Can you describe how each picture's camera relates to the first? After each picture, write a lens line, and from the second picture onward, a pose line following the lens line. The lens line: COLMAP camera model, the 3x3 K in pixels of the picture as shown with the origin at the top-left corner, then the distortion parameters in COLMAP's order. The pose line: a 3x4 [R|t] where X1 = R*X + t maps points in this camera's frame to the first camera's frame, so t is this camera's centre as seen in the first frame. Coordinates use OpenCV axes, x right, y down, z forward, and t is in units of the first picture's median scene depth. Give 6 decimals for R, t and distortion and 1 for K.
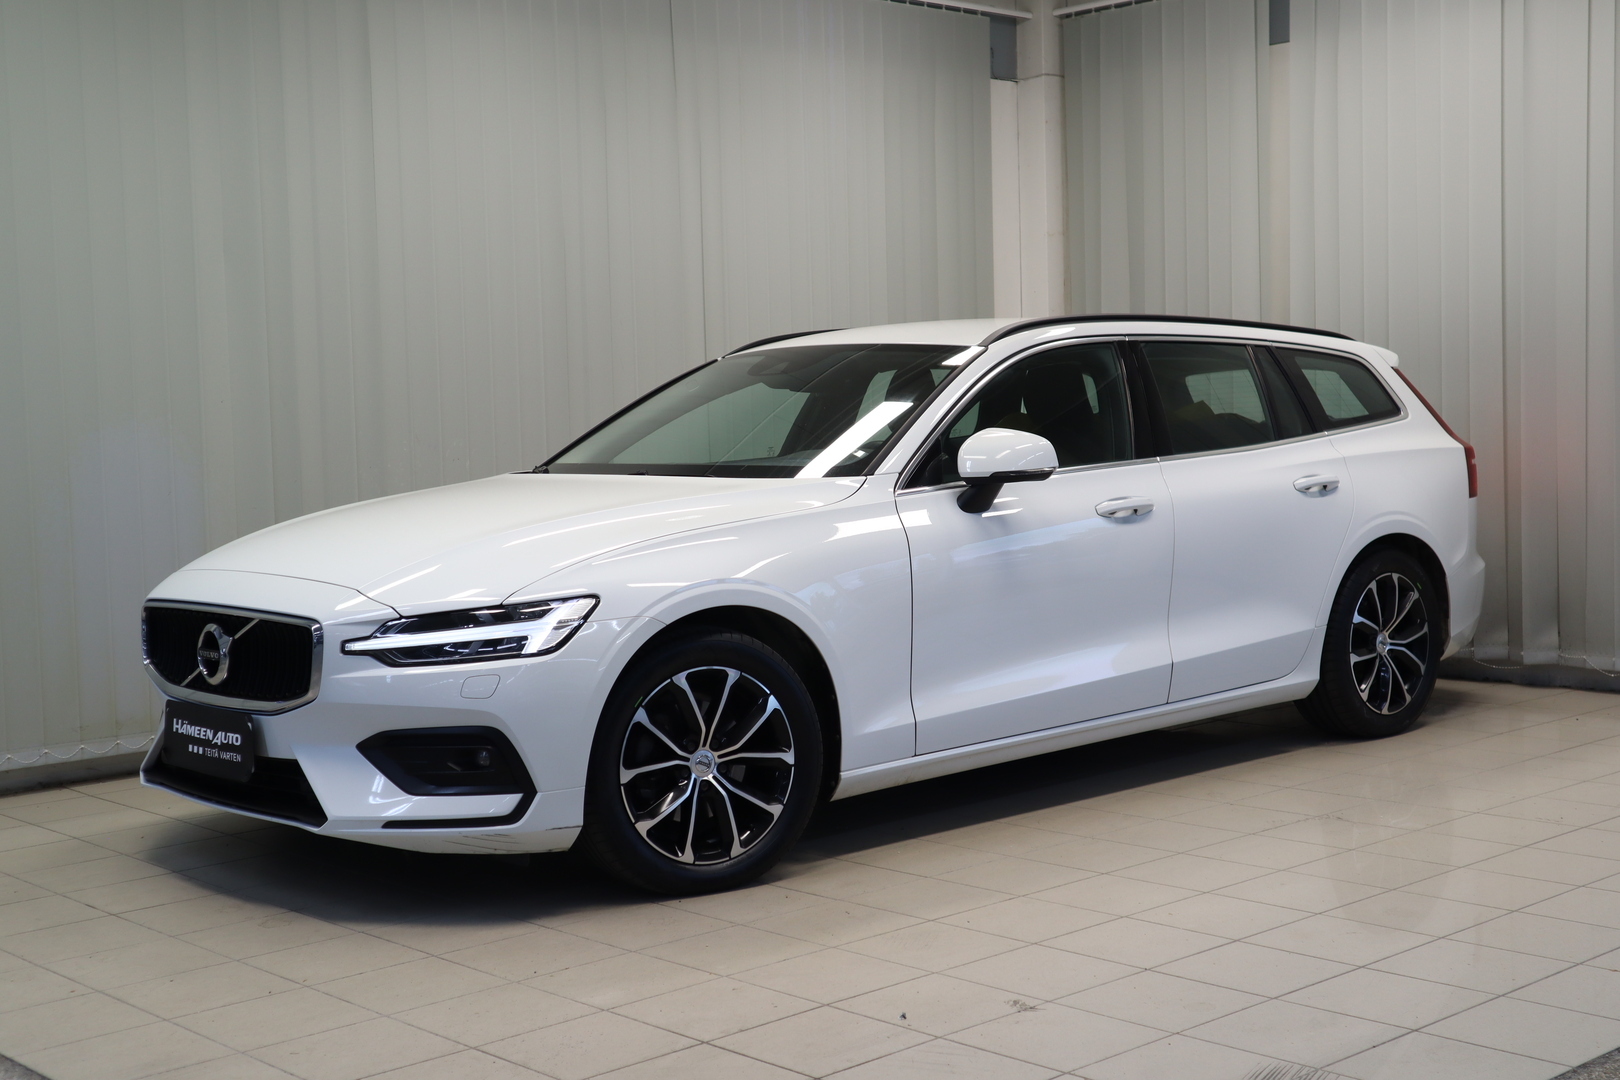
lens RADIAL K [[2083.6, 0, 817.4], [0, 2083.6, 552.5], [0, 0, 1]] dist [0.005566, 0.000000]
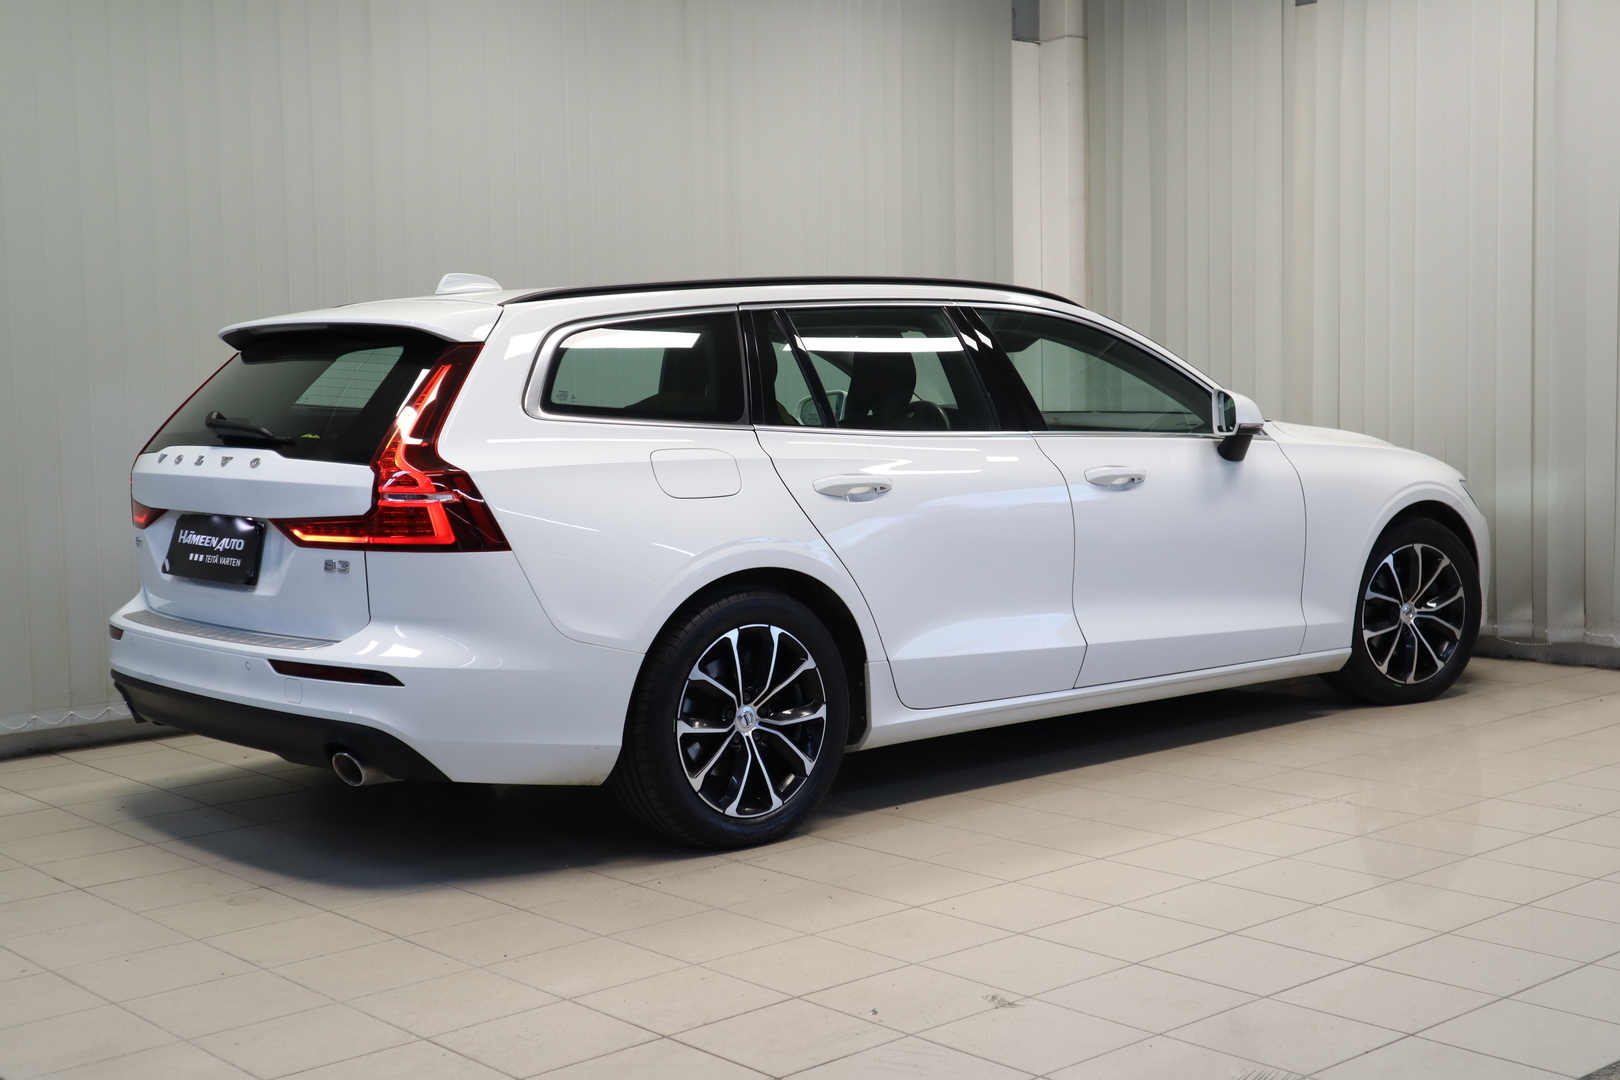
lens RADIAL K [[2083.6, 0, 804.1], [0, 2083.6, 541.4], [0, 0, 1]] dist [0.005566, 0.000000]
pose [[0.999744, 0.008418, -0.021005, 0.016044], [-0.008191, 0.999907, 0.010899, -0.001884], [0.021095, -0.010725, 0.999720, 0.027166]]
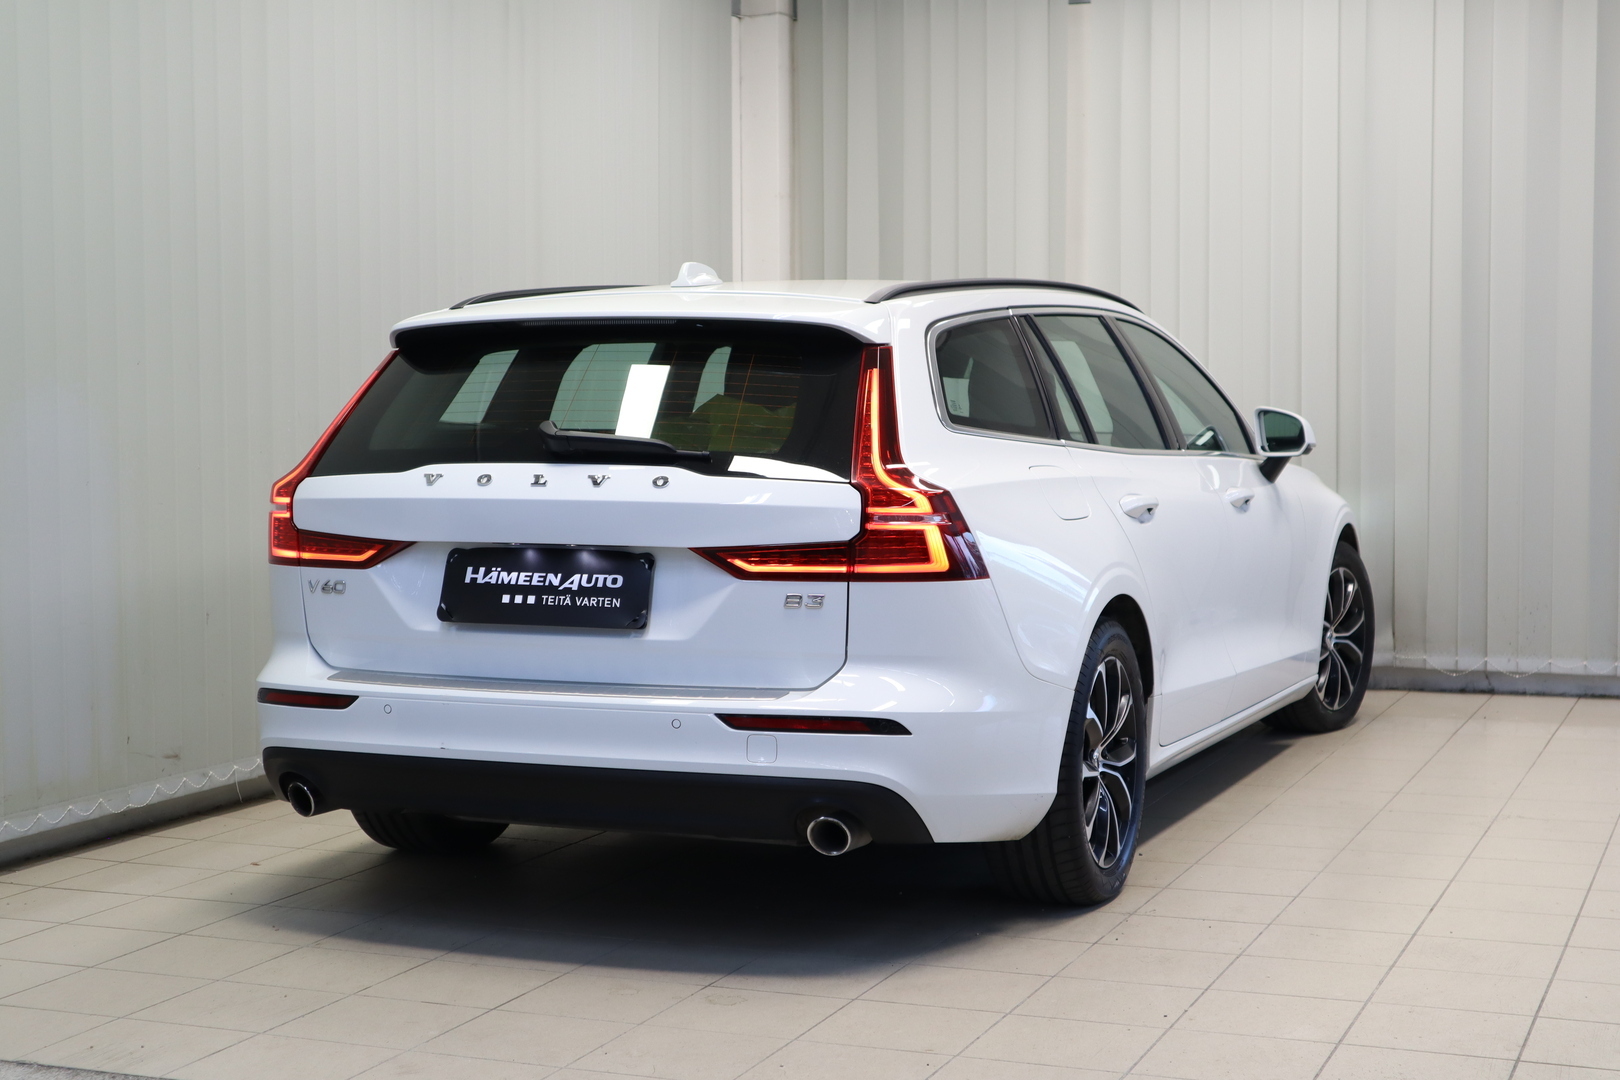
lens RADIAL K [[2474.7, 0, 817.4], [0, 2474.7, 530.4], [0, 0, 1]] dist [0.020437, 0.000000]
pose [[0.906434, -0.005143, 0.422315, -0.542097], [0.013653, 0.999760, -0.017130, 0.009094], [-0.422126, 0.021294, 0.906287, 0.085811]]
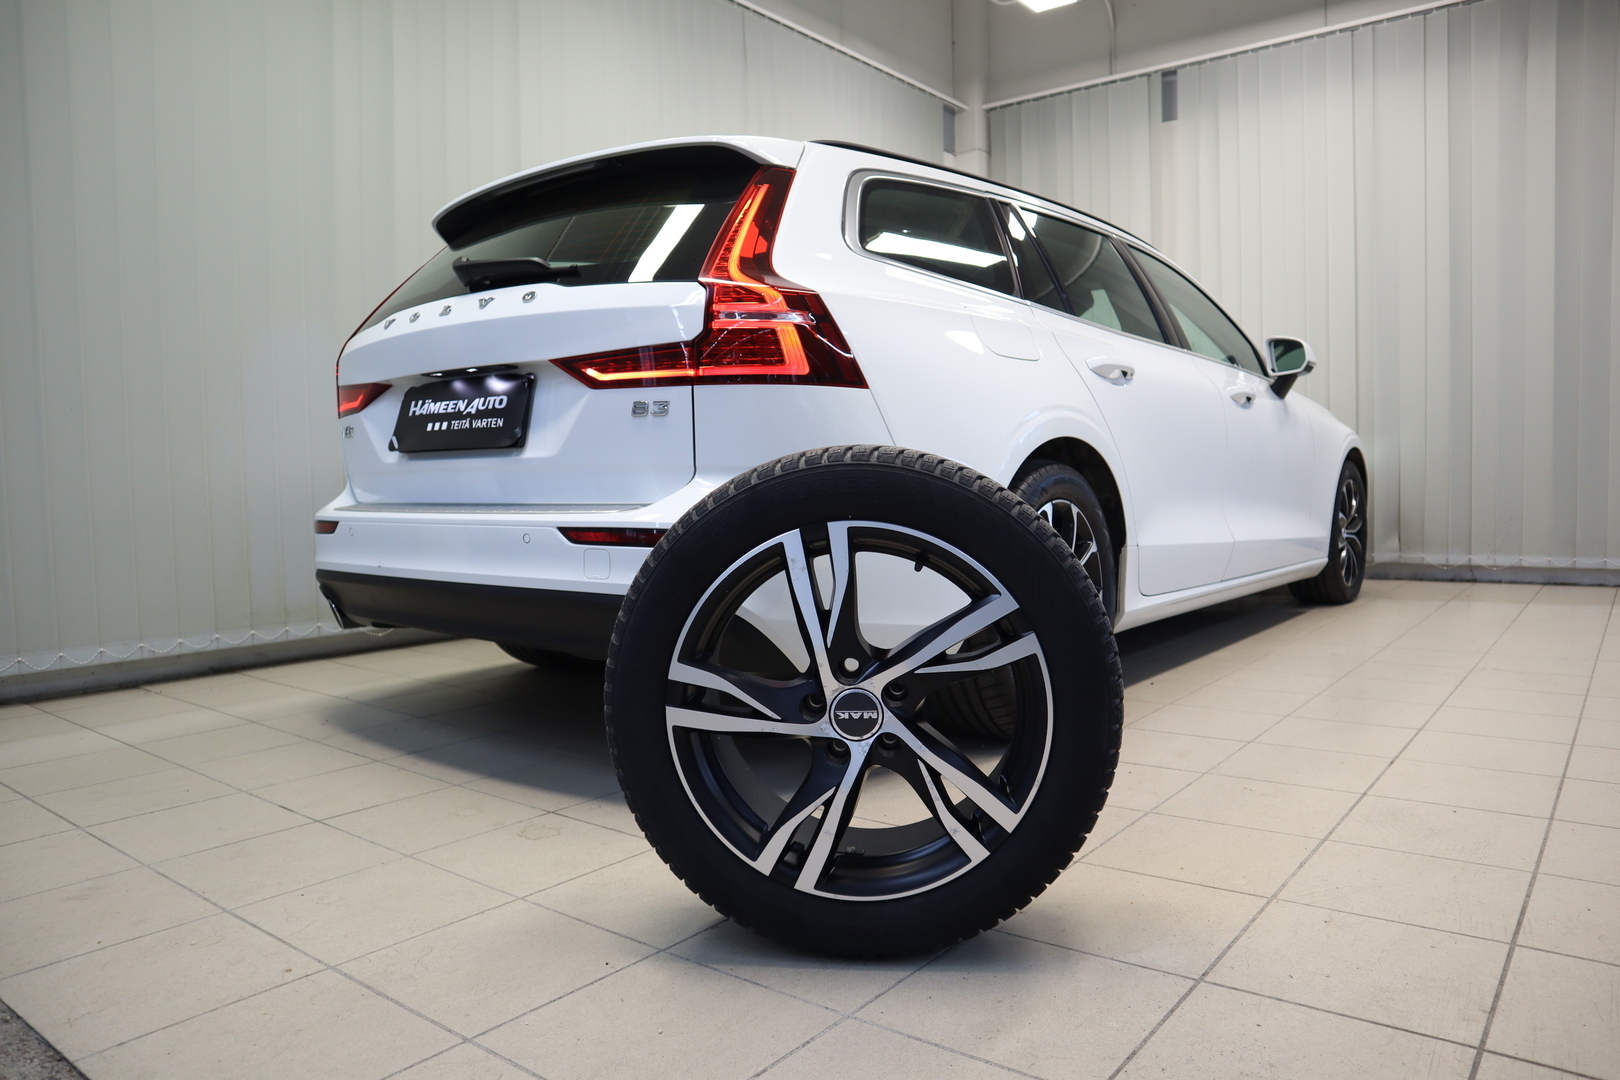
lens RADIAL K [[1123.5, 0, 812.3], [0, 1123.5, 533.3], [0, 0, 1]] dist [-0.067953, 0.008200]
pose [[0.988245, -0.002451, 0.152857, -0.191954], [0.005342, 0.999815, -0.018501, 0.065740], [-0.152783, 0.019100, 0.988075, 0.493225]]
